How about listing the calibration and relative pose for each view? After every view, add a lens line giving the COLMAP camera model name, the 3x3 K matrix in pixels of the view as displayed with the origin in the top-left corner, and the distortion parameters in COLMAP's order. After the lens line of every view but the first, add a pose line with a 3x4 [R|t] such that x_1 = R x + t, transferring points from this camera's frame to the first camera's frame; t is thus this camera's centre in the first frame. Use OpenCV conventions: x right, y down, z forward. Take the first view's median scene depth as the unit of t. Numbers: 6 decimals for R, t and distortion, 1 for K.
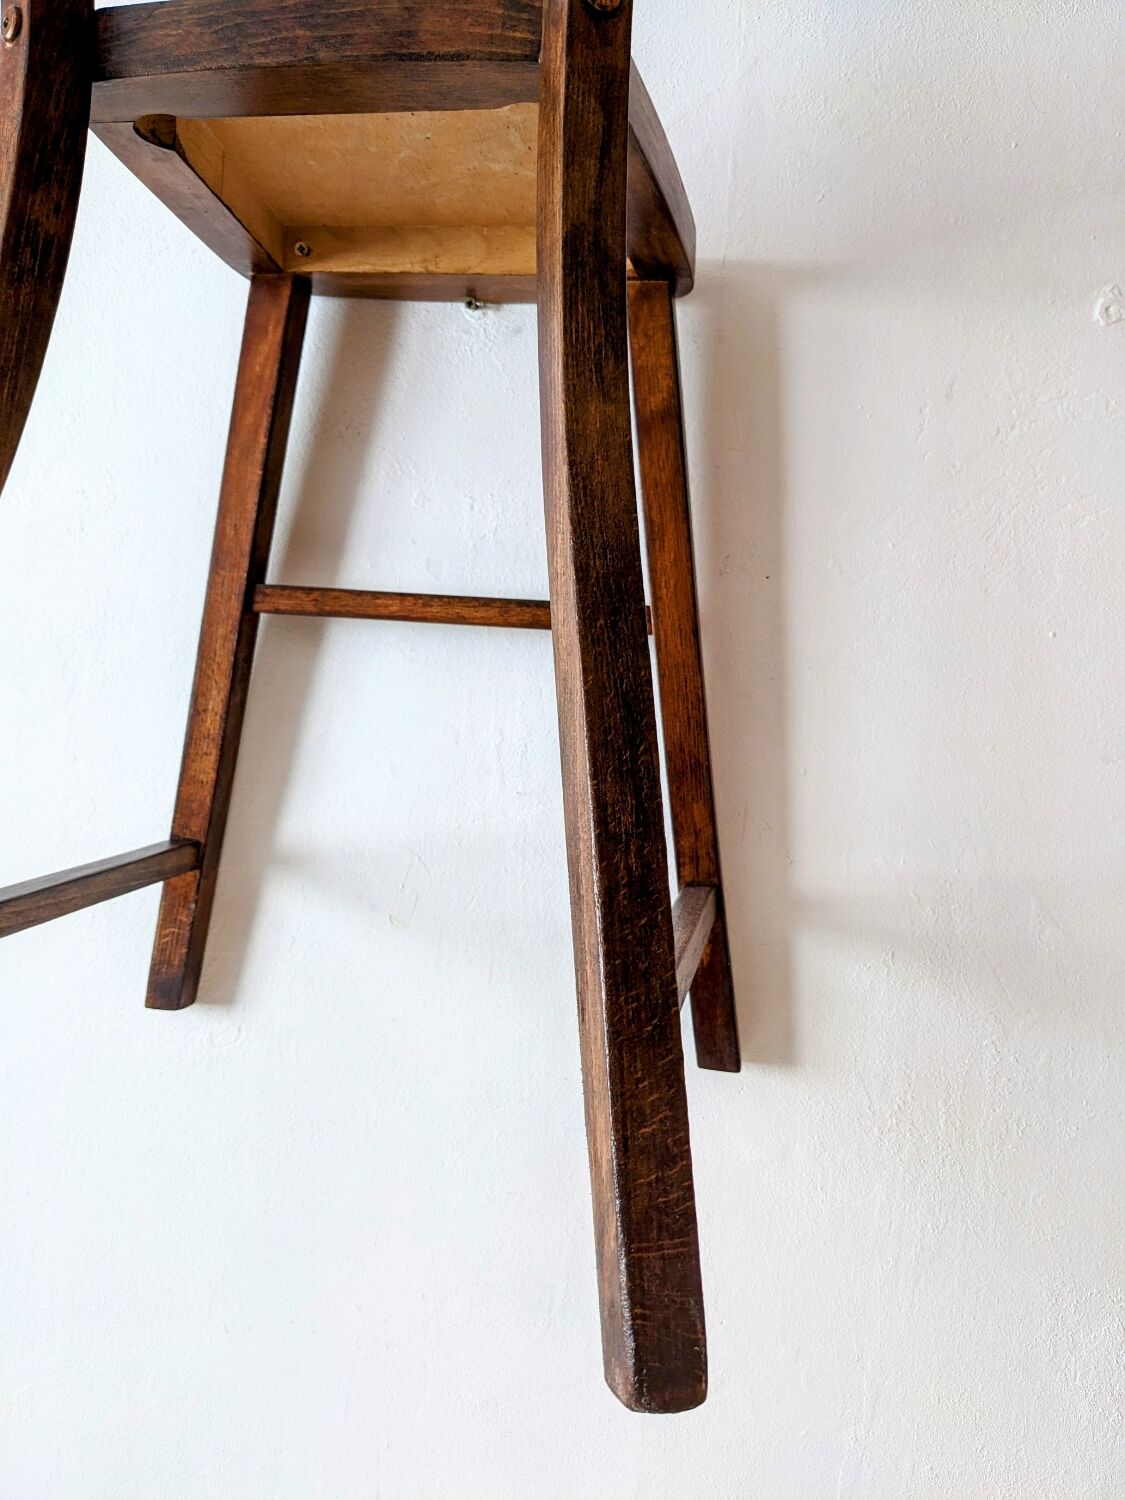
lens RADIAL K [[1229.0, 0, 572.0], [0, 1229.0, 742.7], [0, 0, 1]] dist [0.049948, -0.106843]
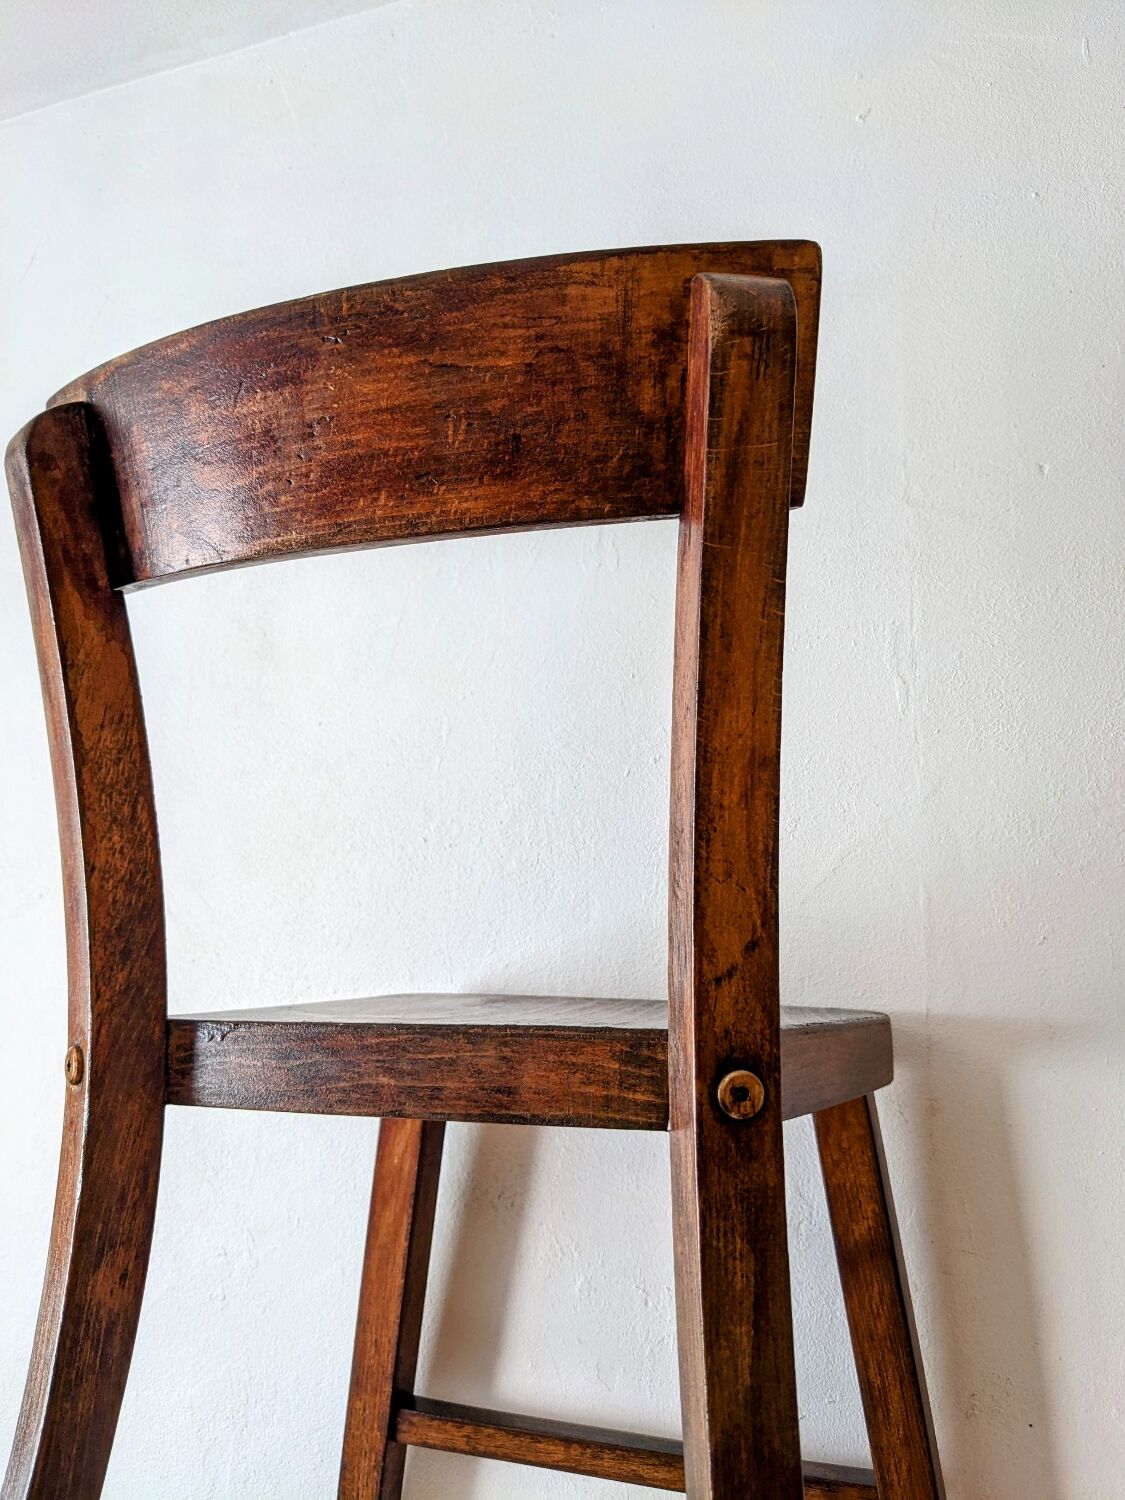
lens RADIAL K [[1224.8, 0, 523.6], [0, 1224.8, 754.3], [0, 0, 1]] dist [0.059089, -0.112852]
pose [[0.975434, -0.085214, -0.203142, 0.042837], [0.042459, 0.977588, -0.206199, -0.417892], [0.216160, 0.192509, 0.957191, 0.115304]]
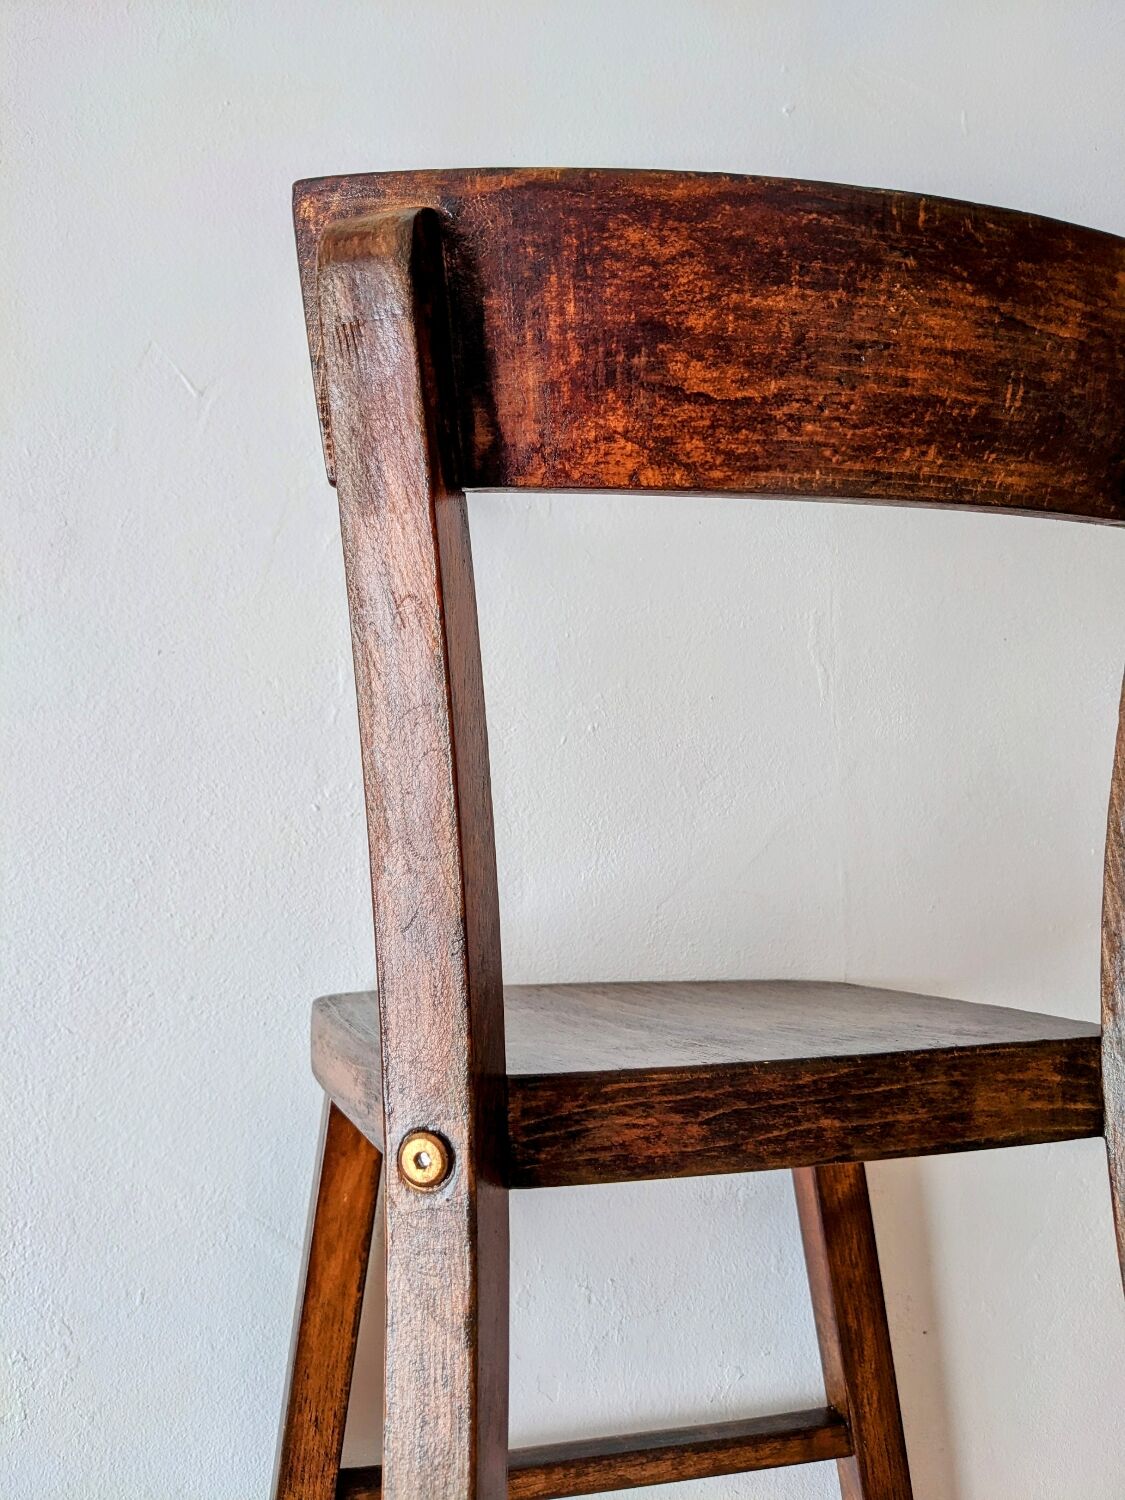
lens RADIAL K [[1229.0, 0, 572.0], [0, 1229.0, 742.7], [0, 0, 1]] dist [0.049948, -0.106843]
pose [[0.911218, -0.032048, 0.410675, -0.442009], [0.087613, 0.989236, -0.117201, -0.492388], [-0.402499, 0.142776, 0.904218, 0.248035]]
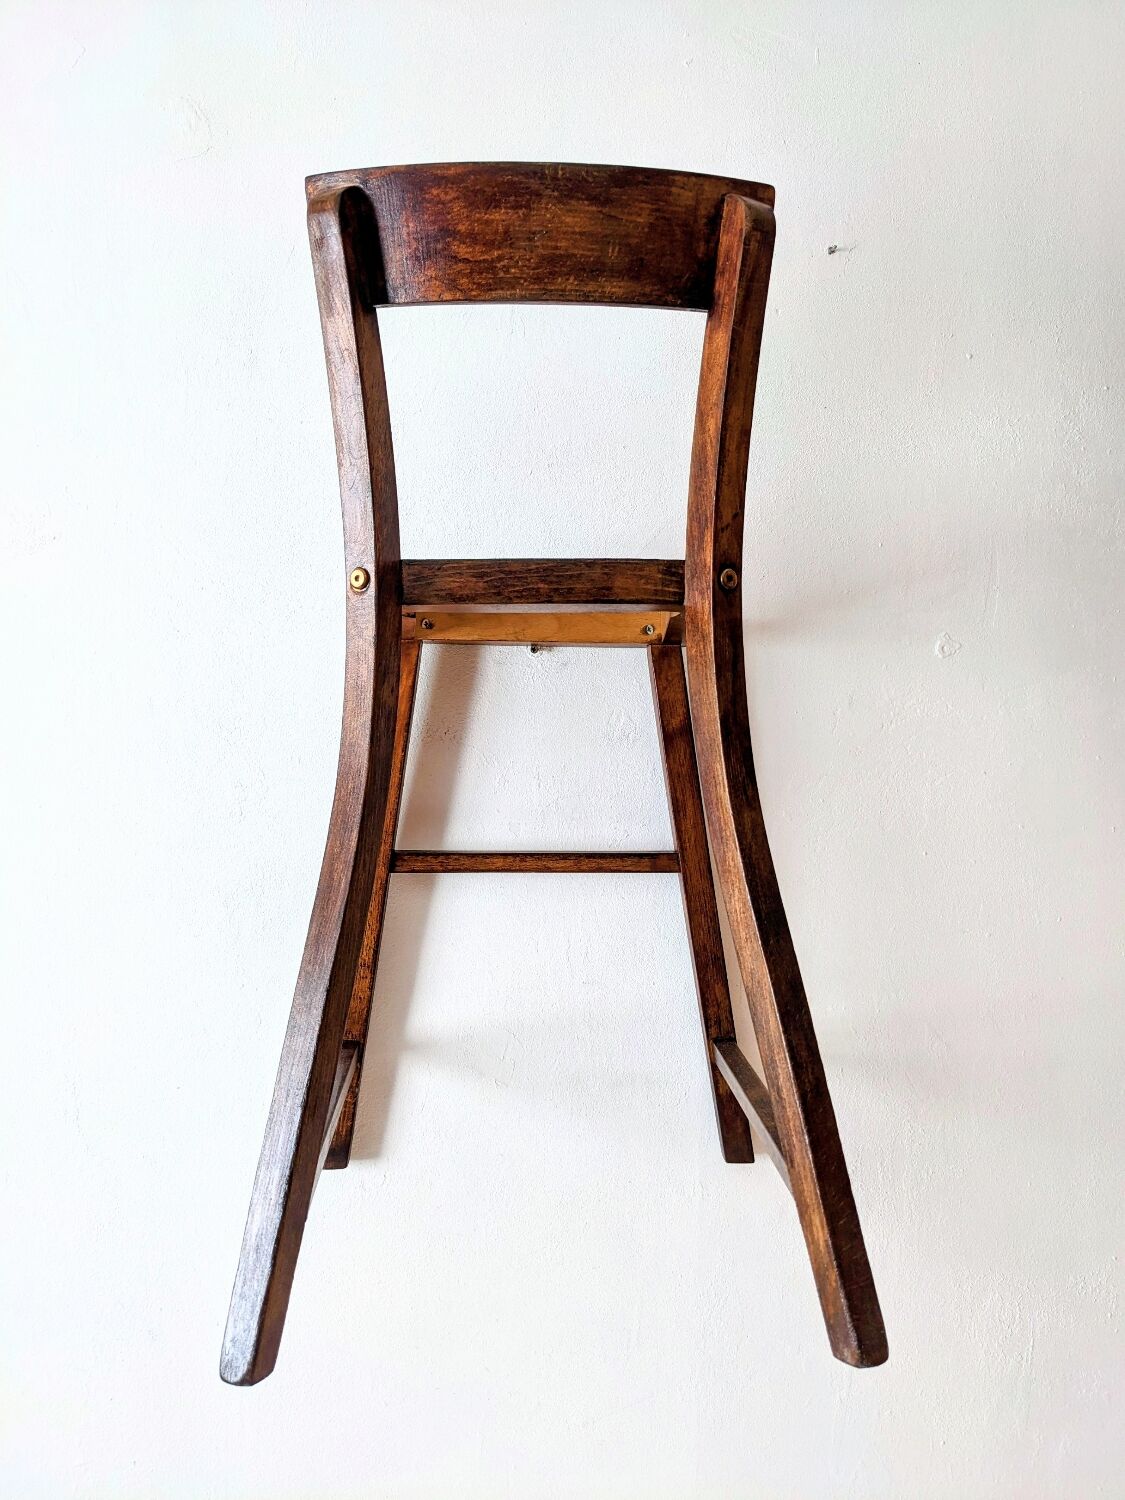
lens RADIAL K [[1207.4, 0, 576.4], [0, 1207.4, 744.9], [0, 0, 1]] dist [0.053679, -0.096524]
pose [[0.974630, -0.057102, 0.216418, -0.368401], [0.065778, 0.997285, -0.033093, -0.204048], [-0.213940, 0.046489, 0.975740, -0.413348]]
